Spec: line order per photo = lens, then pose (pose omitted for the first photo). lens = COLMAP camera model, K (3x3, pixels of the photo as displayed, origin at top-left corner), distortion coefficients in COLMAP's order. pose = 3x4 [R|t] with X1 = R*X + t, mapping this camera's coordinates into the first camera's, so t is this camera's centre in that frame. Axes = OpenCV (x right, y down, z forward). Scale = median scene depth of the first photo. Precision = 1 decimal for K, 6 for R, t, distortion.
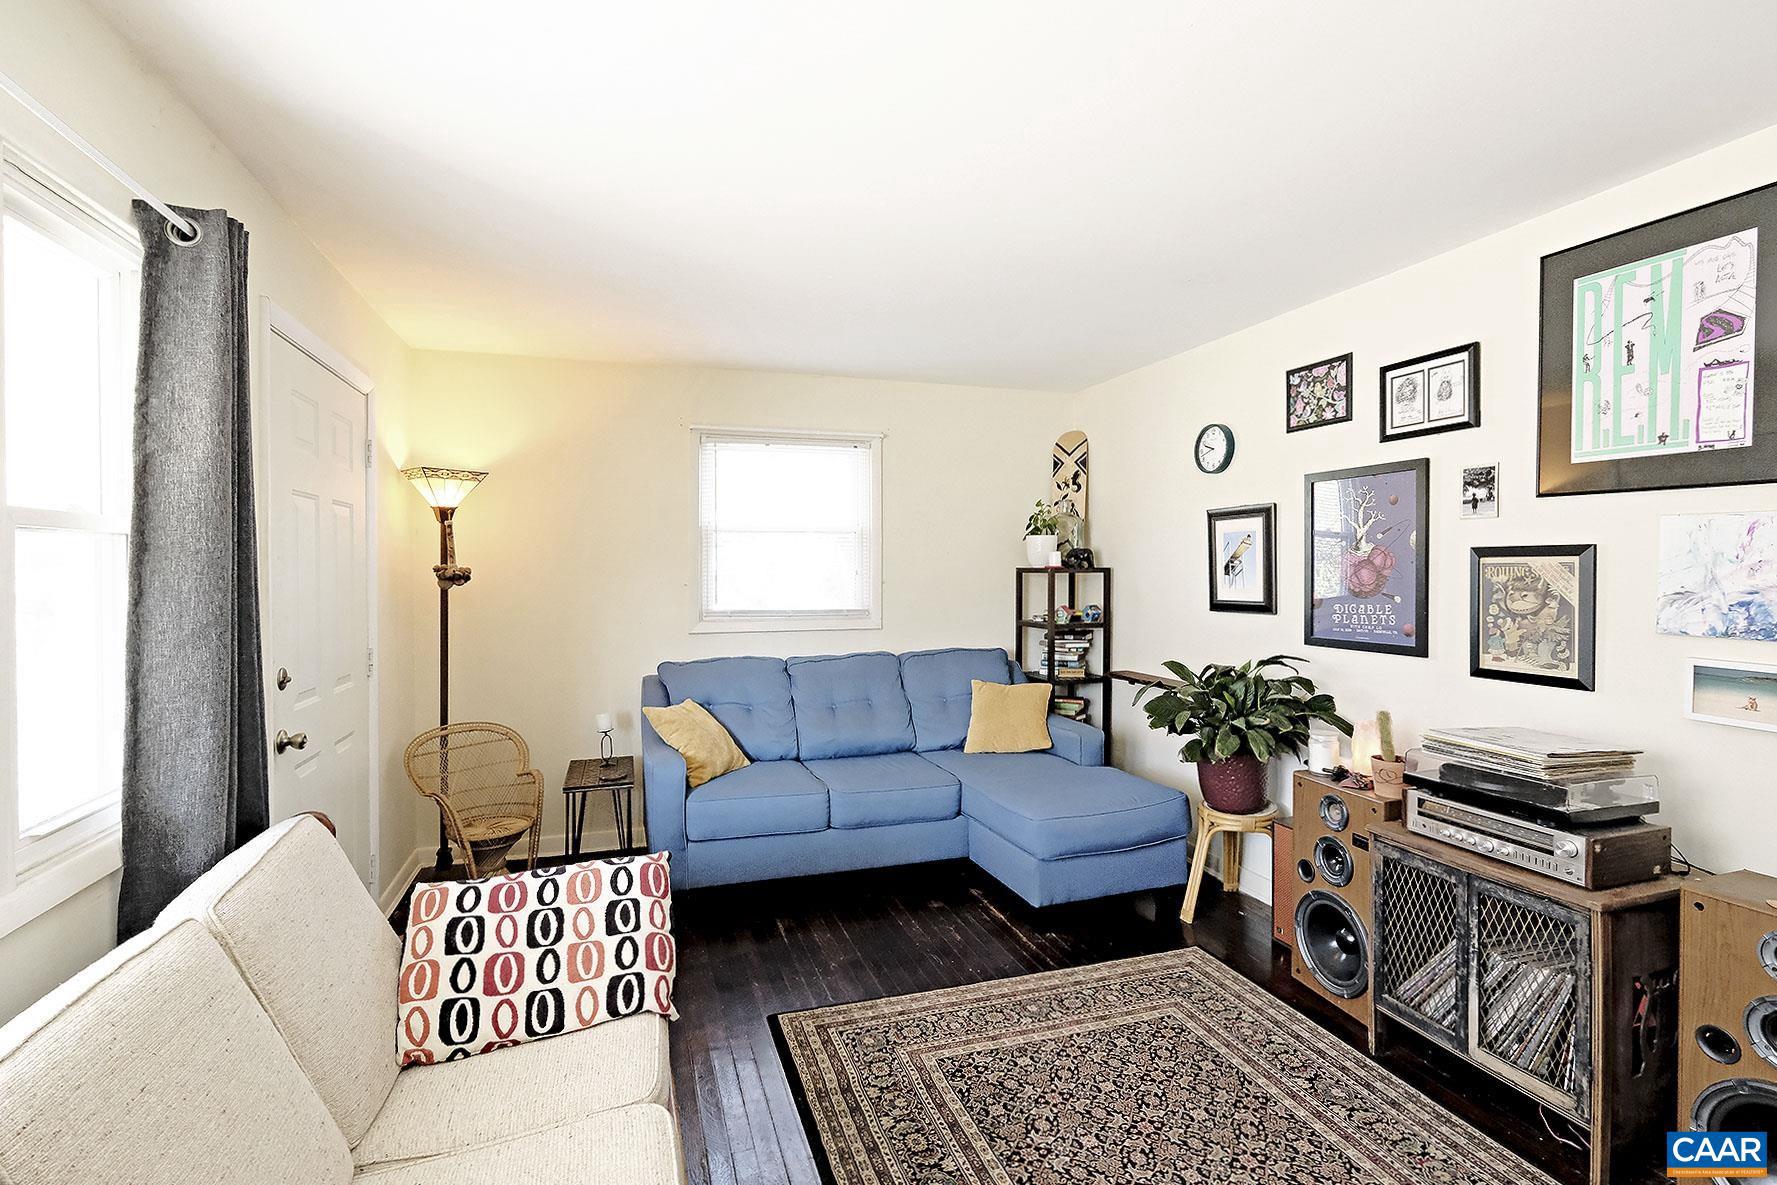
lens RADIAL K [[834.4, 0, 888.5], [0, 834.4, 592.5], [0, 0, 1]] dist [-0.003461, -0.000415]
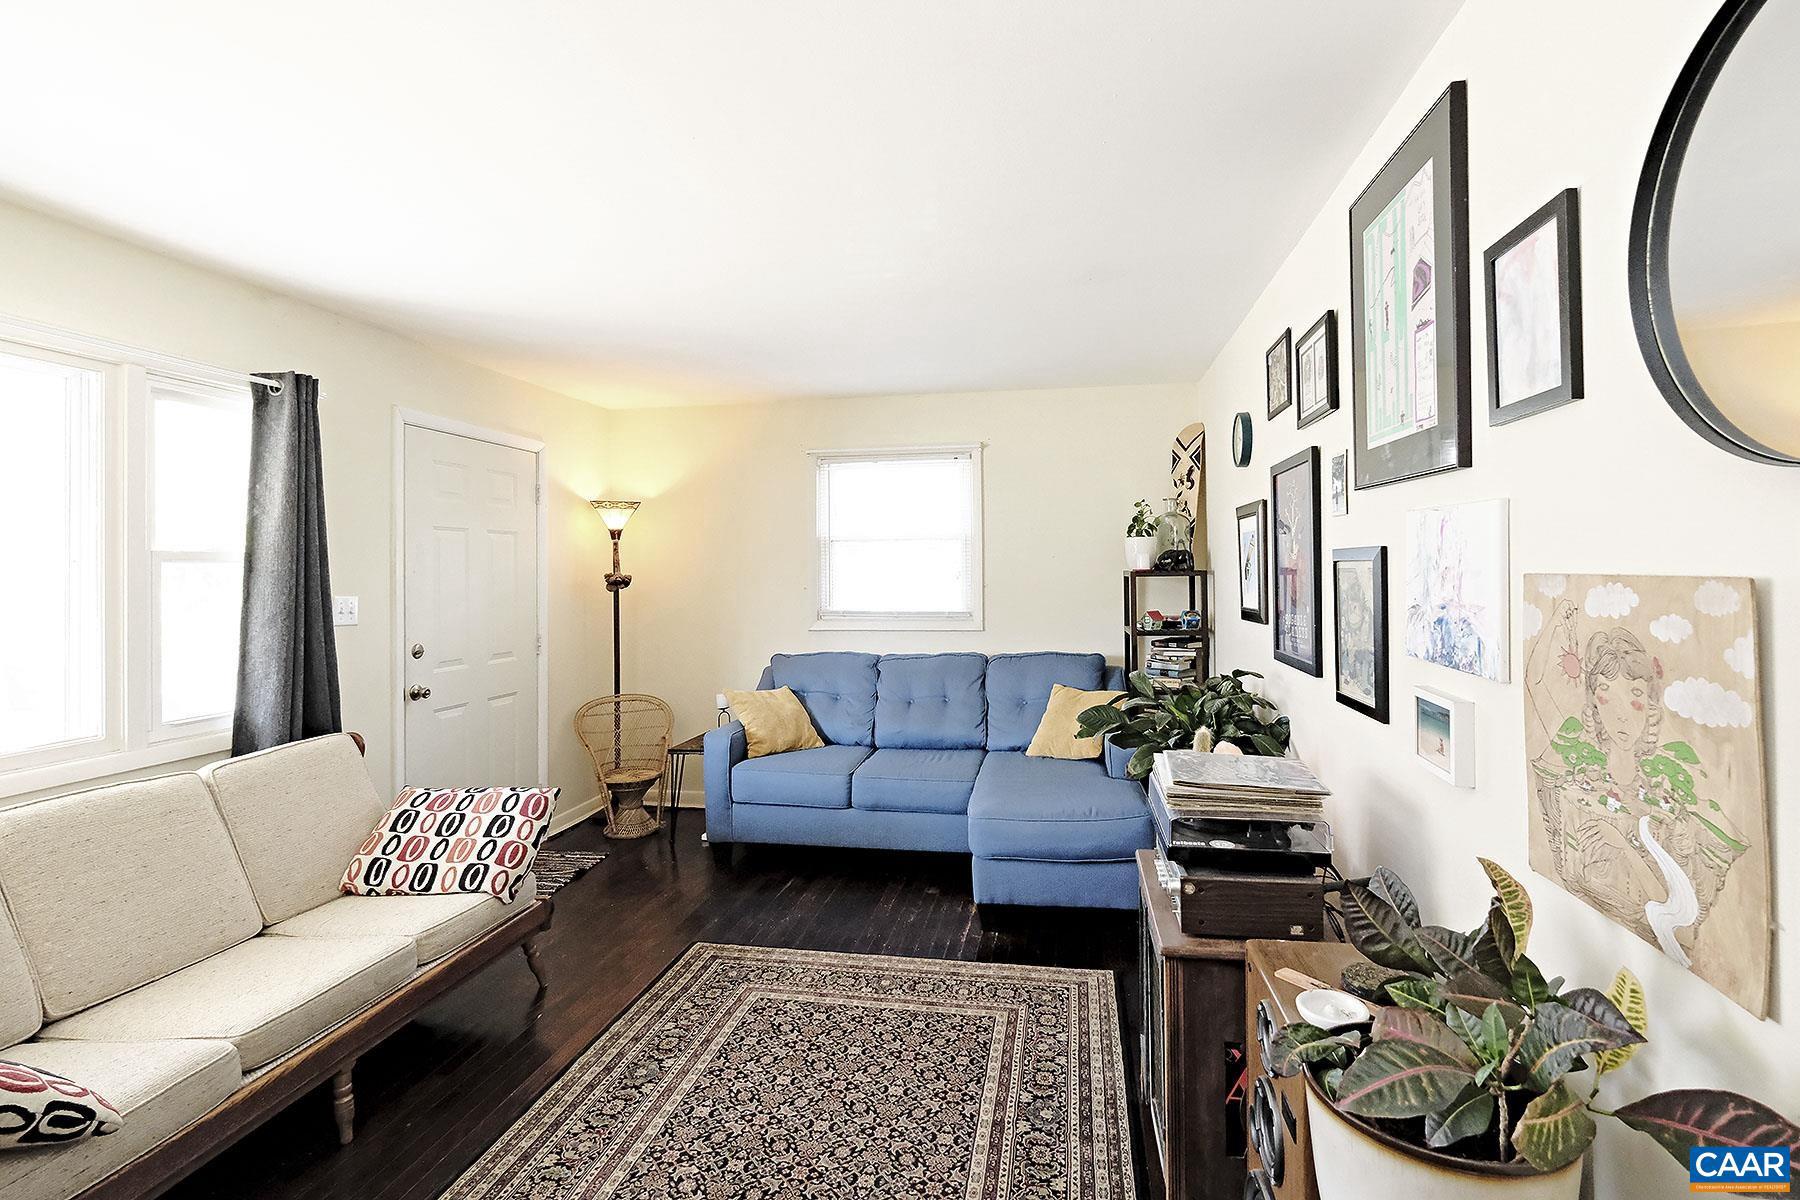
lens RADIAL K [[861.1, 0, 927.9], [0, 861.1, 579.1], [0, 0, 1]] dist [-0.001885, -0.000250]
pose [[0.887460, -0.002080, -0.460880, 0.823309], [-0.004905, 0.999891, -0.013957, -0.010519], [0.460859, 0.014647, 0.887353, 0.029738]]
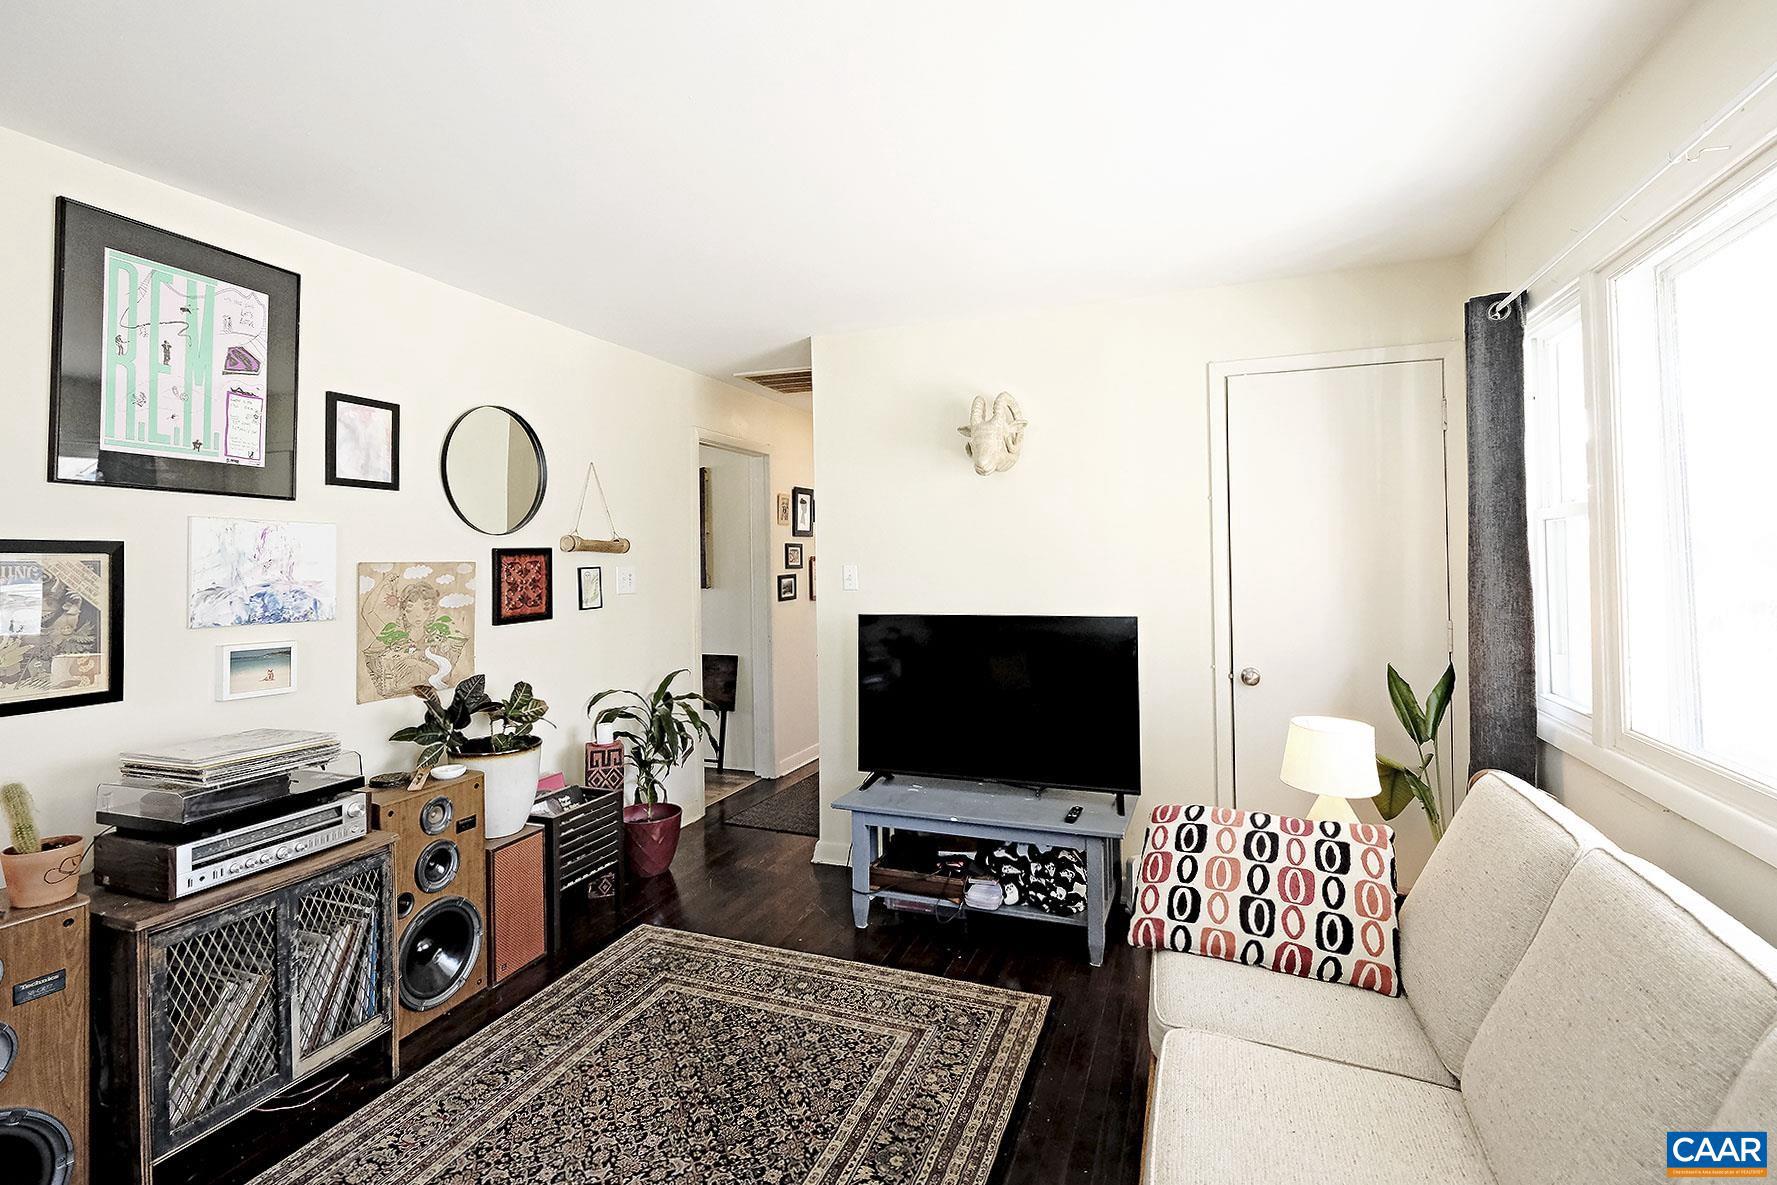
lens RADIAL K [[862.8, 0, 892.1], [0, 862.8, 546.4], [0, 0, 1]] dist [0.001124, 0.000188]
pose [[-0.779327, 0.019484, 0.626315, -0.415508], [0.029801, 0.999538, 0.005986, -0.031869], [-0.625909, 0.023330, -0.779547, 1.189285]]
